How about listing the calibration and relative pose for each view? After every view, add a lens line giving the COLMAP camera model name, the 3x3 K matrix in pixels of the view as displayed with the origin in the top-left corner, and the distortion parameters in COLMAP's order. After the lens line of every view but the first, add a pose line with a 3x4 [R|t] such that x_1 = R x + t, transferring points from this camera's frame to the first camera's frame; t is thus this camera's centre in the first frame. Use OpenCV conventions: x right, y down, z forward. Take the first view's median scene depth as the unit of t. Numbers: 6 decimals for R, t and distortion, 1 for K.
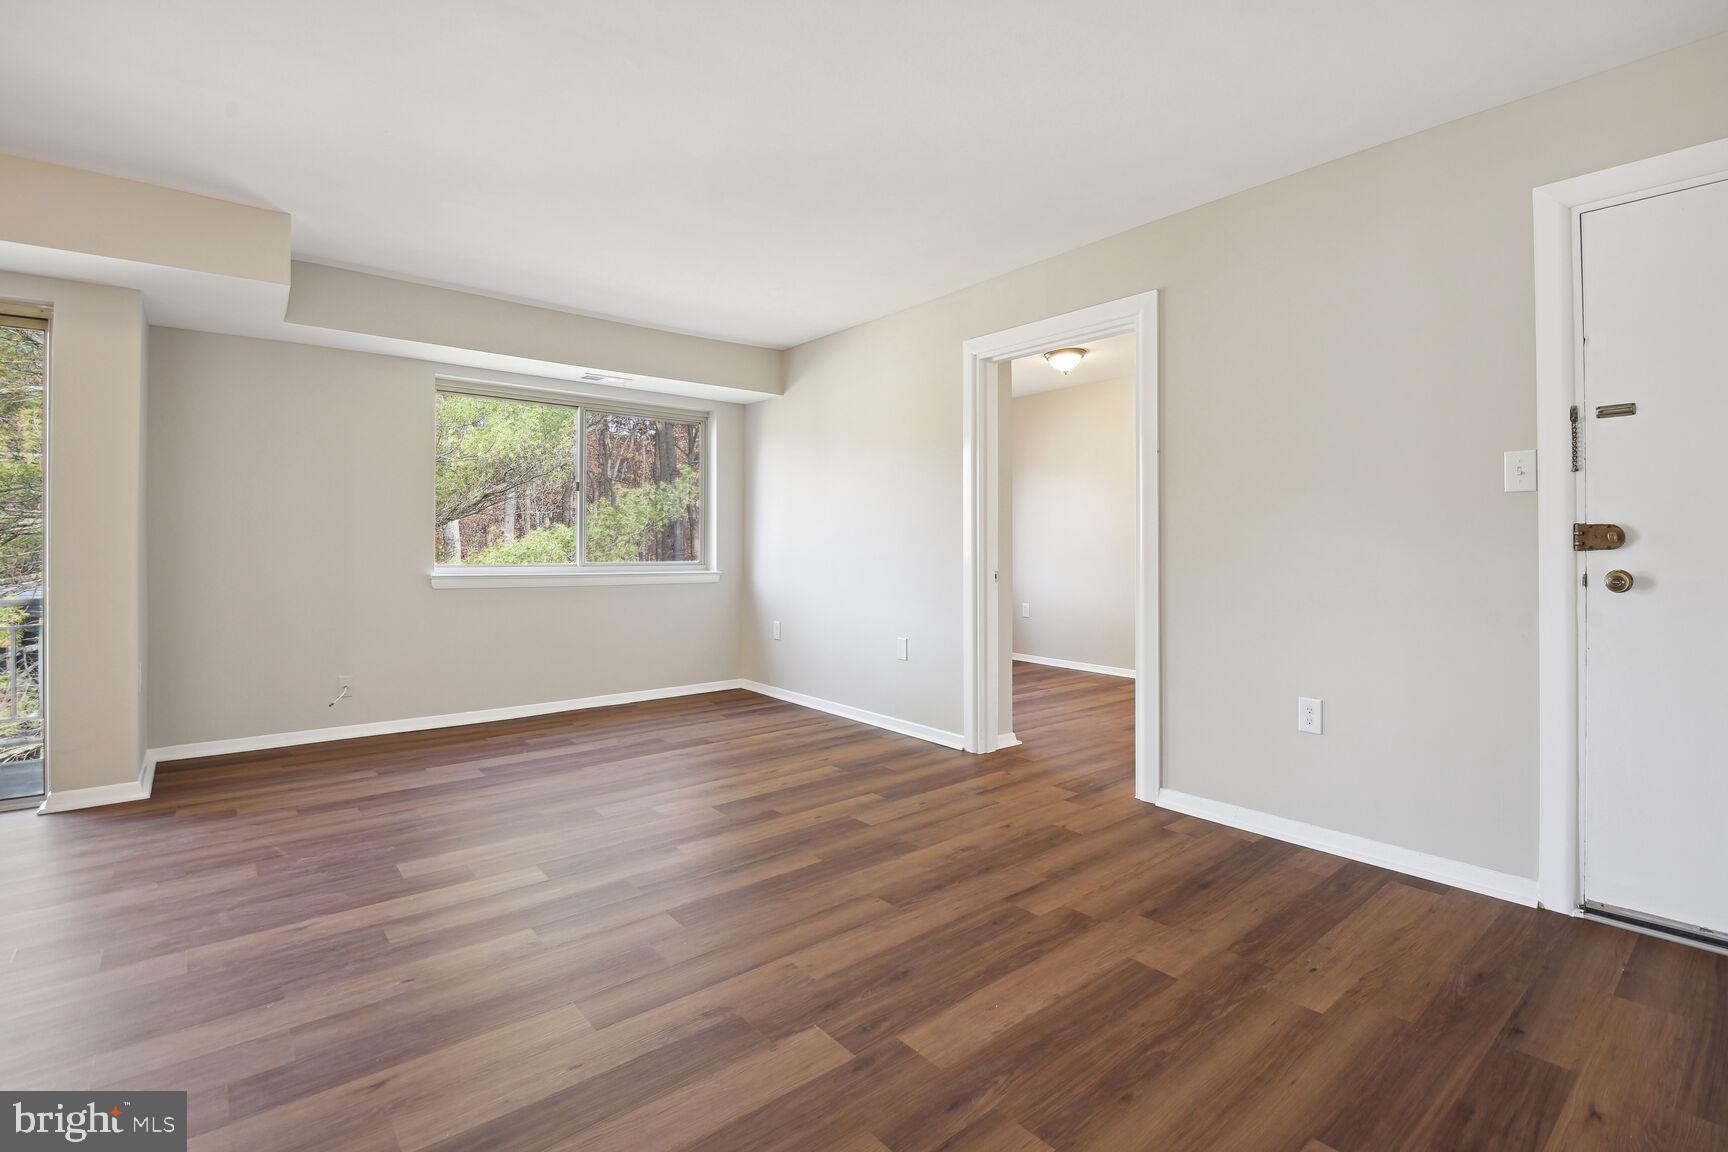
lens RADIAL K [[802.1, 0, 877.0], [0, 802.1, 538.6], [0, 0, 1]] dist [-0.009409, -0.001223]
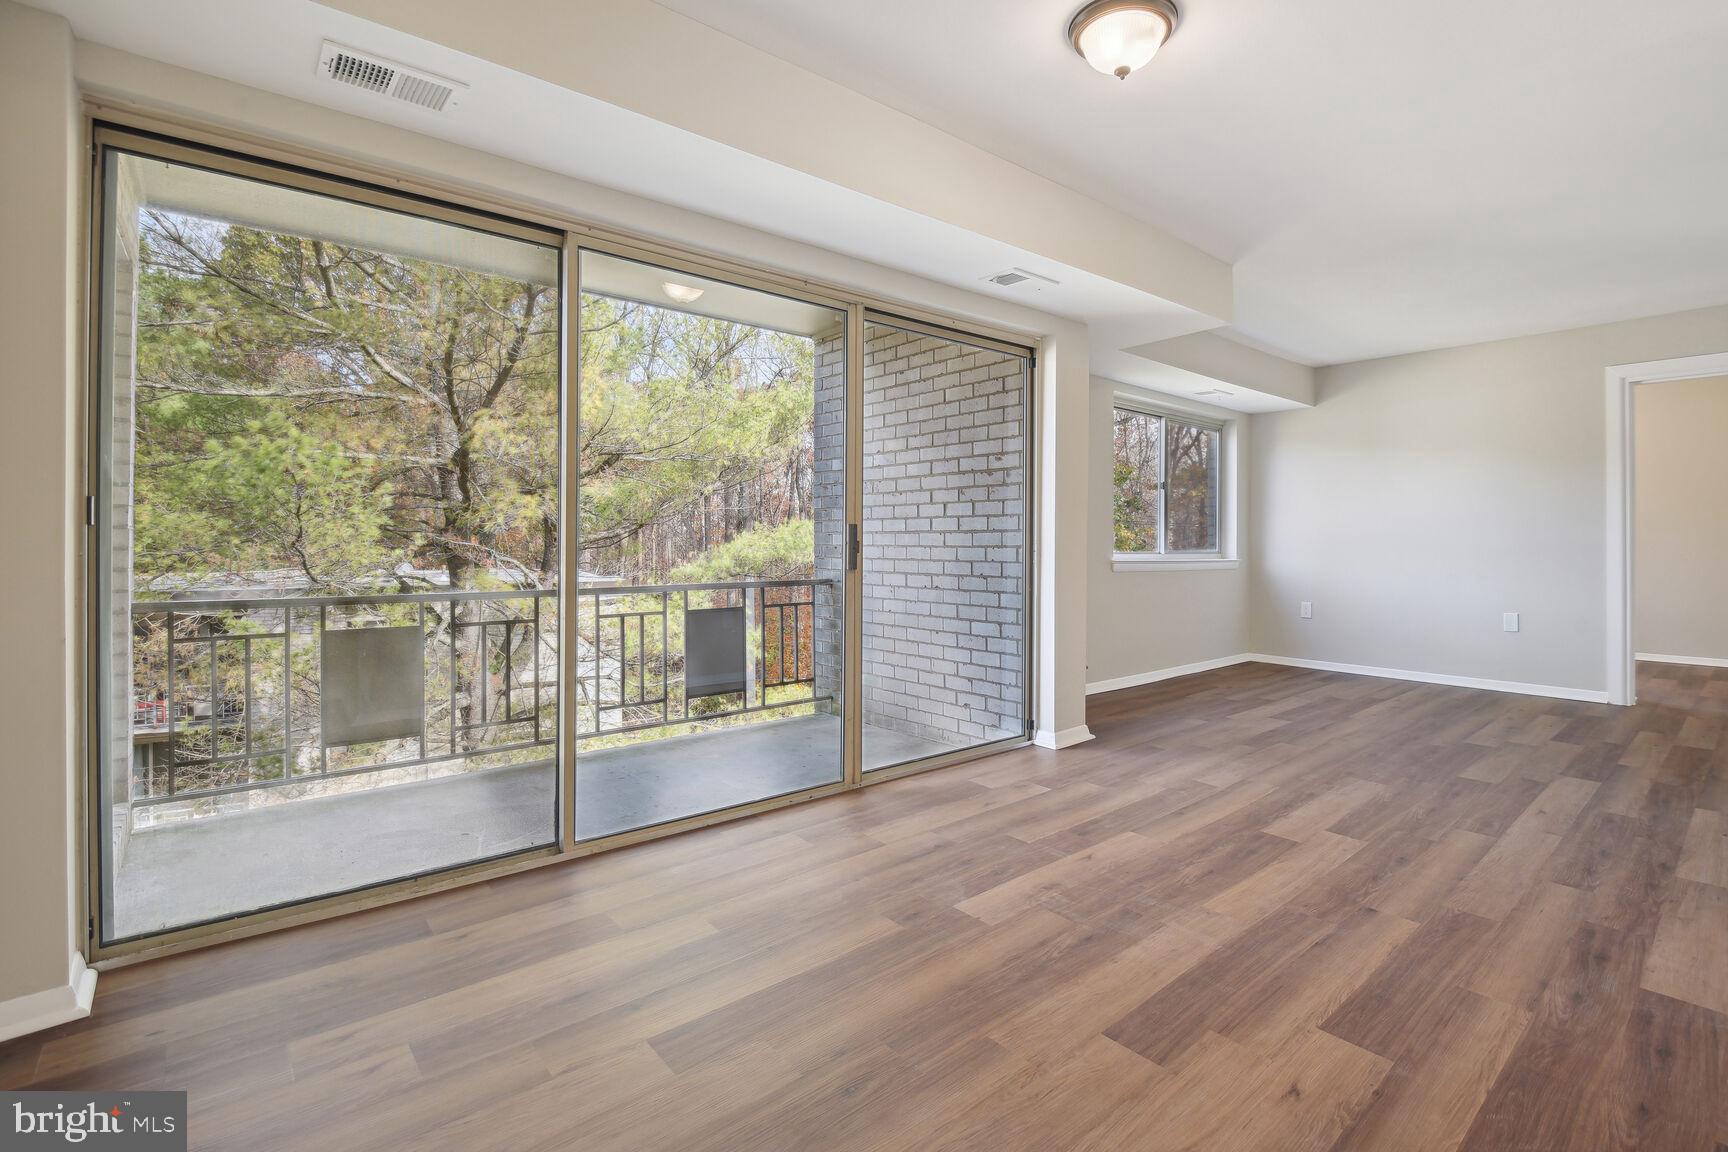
lens RADIAL K [[795.5, 0, 880.4], [0, 795.5, 543.6], [0, 0, 1]] dist [-0.007247, -0.000717]
pose [[0.999826, 0.001878, 0.018576, -1.526025], [-0.002060, 0.999950, 0.009796, 0.017246], [-0.018557, -0.009833, 0.999779, -0.264964]]
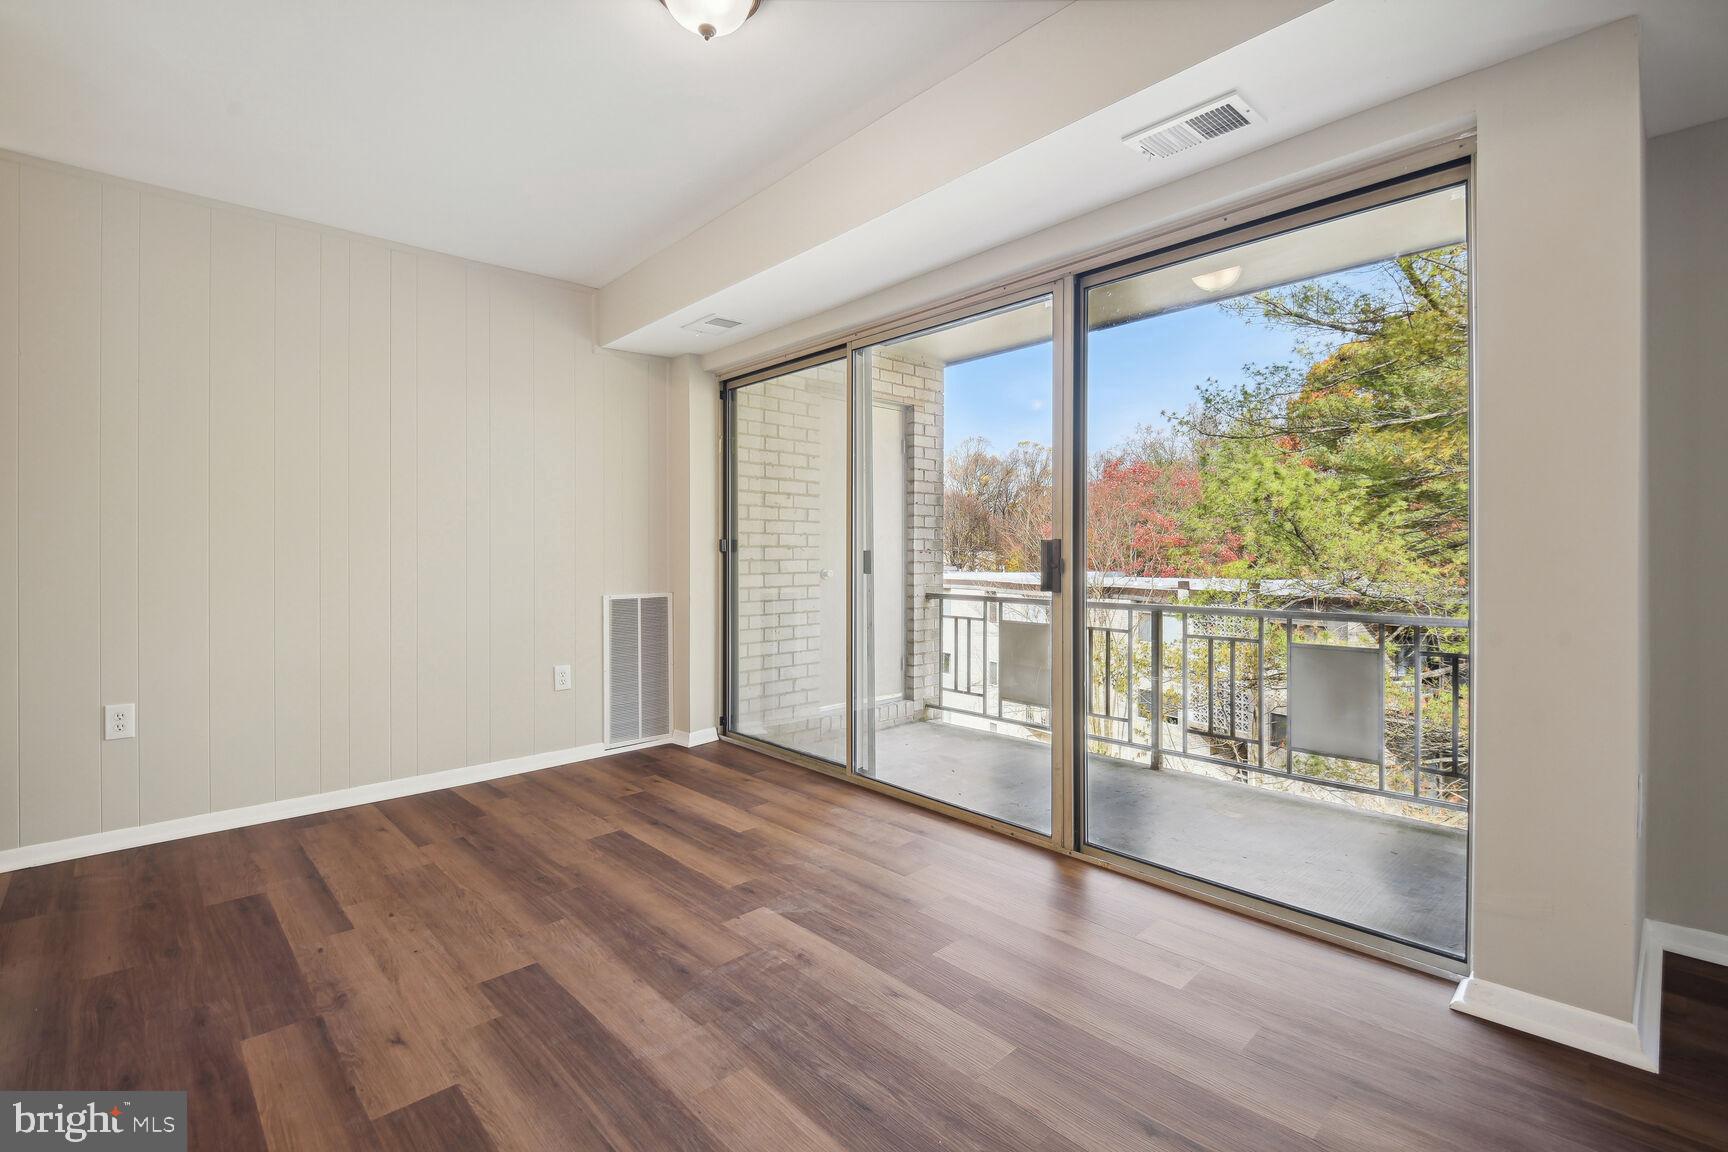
lens RADIAL K [[795.5, 0, 880.4], [0, 795.5, 543.6], [0, 0, 1]] dist [-0.007247, -0.000717]
pose [[0.072137, -0.013615, -0.997302, -0.578124], [-0.000111, 0.999907, -0.013659, 0.021408], [0.997395, 0.001096, 0.072129, 0.606764]]
